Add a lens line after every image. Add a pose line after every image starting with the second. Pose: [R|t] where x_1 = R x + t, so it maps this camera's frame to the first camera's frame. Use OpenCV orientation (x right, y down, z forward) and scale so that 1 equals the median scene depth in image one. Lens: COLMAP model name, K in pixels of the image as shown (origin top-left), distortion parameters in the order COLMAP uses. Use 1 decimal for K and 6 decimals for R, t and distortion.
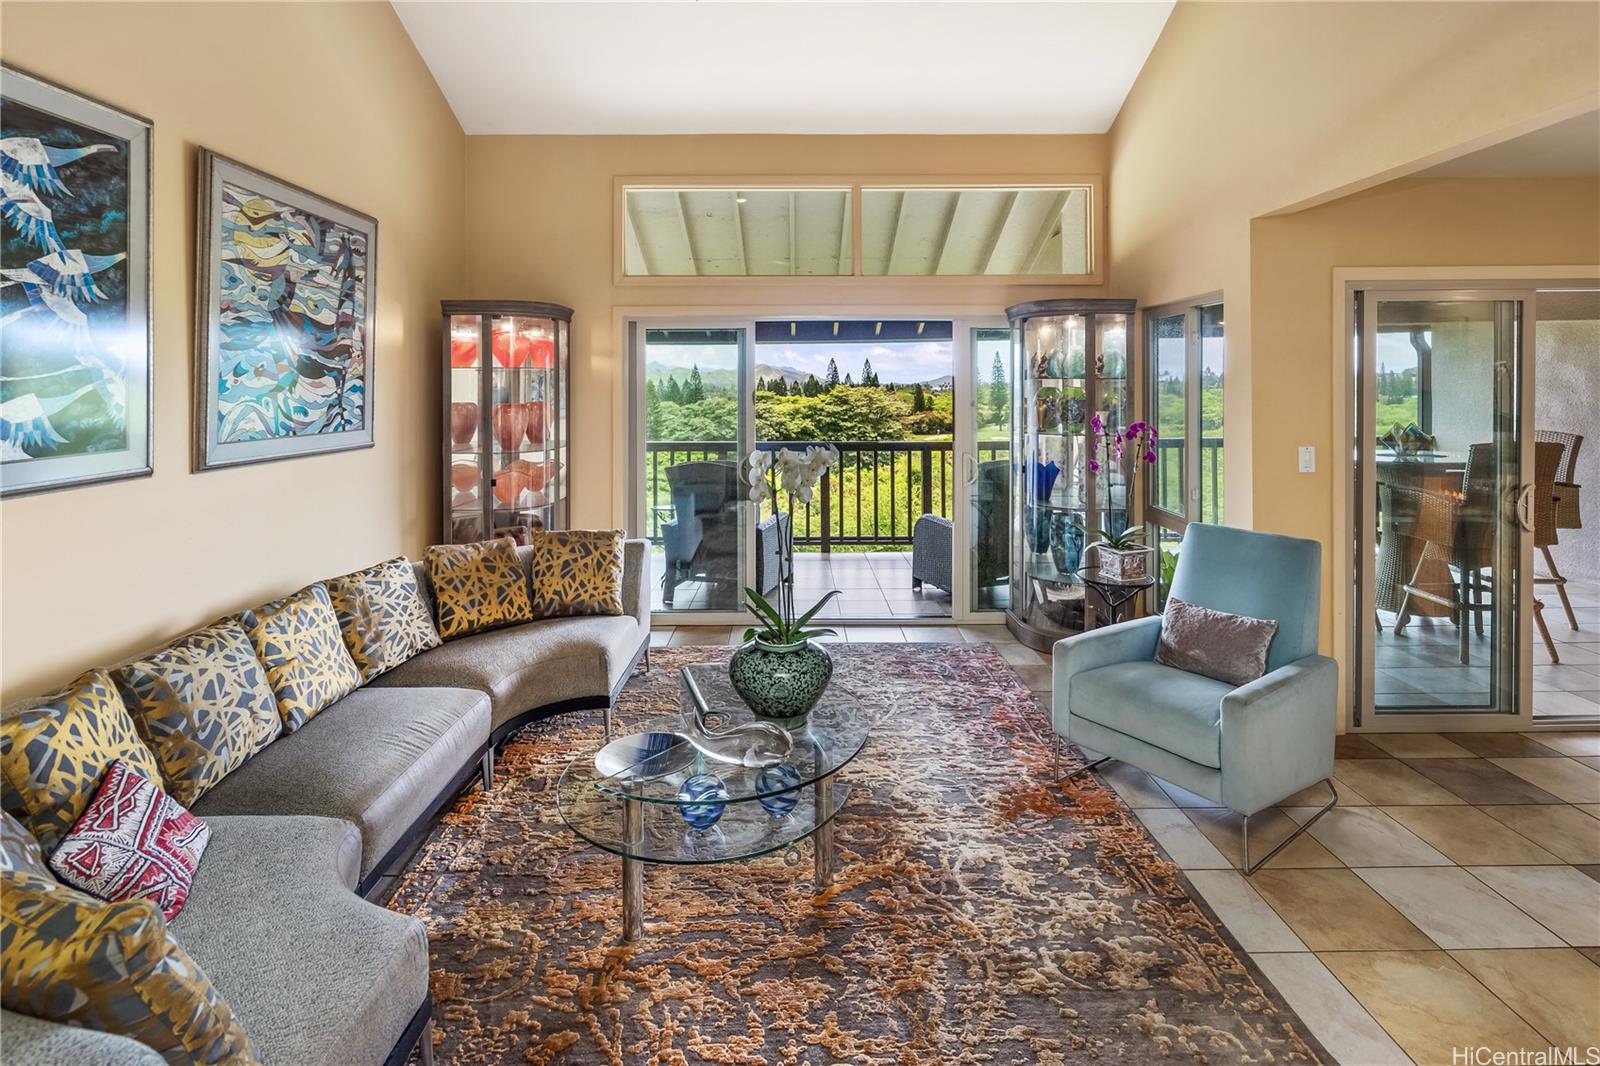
lens RADIAL K [[768.0, 0, 800.6], [0, 768.0, 381.3], [0, 0, 1]] dist [-0.000407, -0.000799]
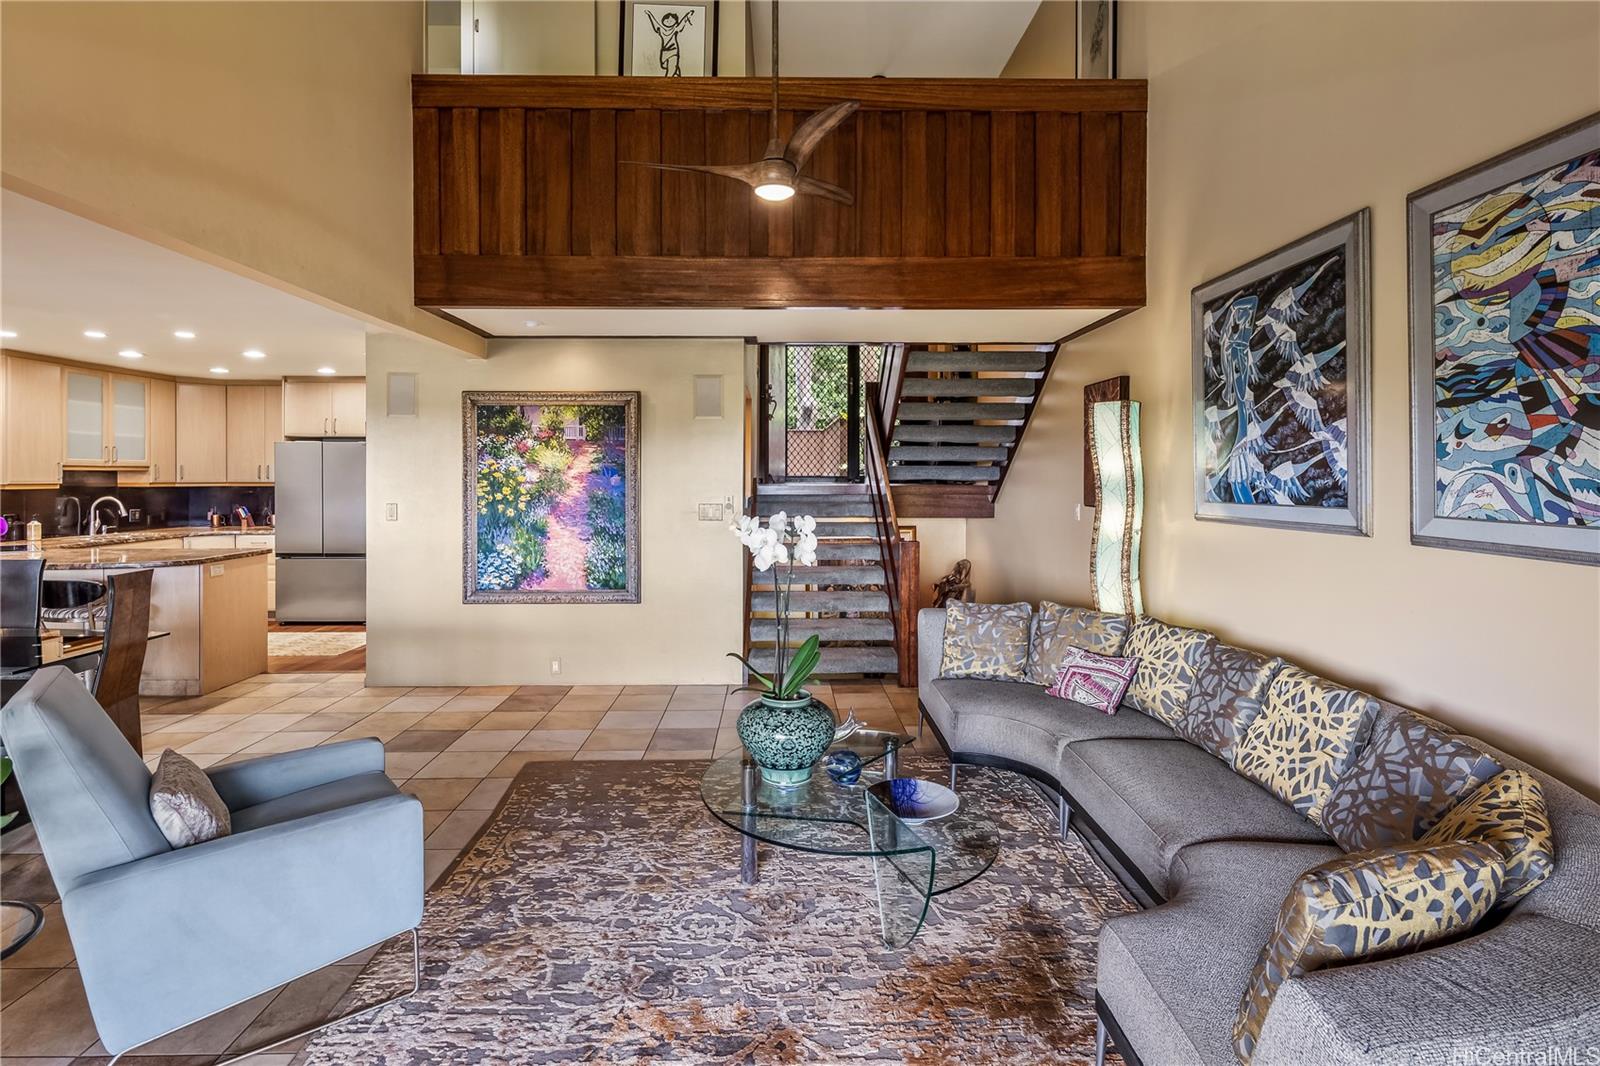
lens RADIAL K [[781.3, 0, 803.3], [0, 781.3, 476.3], [0, 0, 1]] dist [-0.000089, -0.000397]
pose [[-0.999729, 0.003063, -0.023095, -0.020121], [0.003143, 0.999989, -0.003438, 0.033507], [0.023084, -0.003510, -0.999727, 1.738995]]
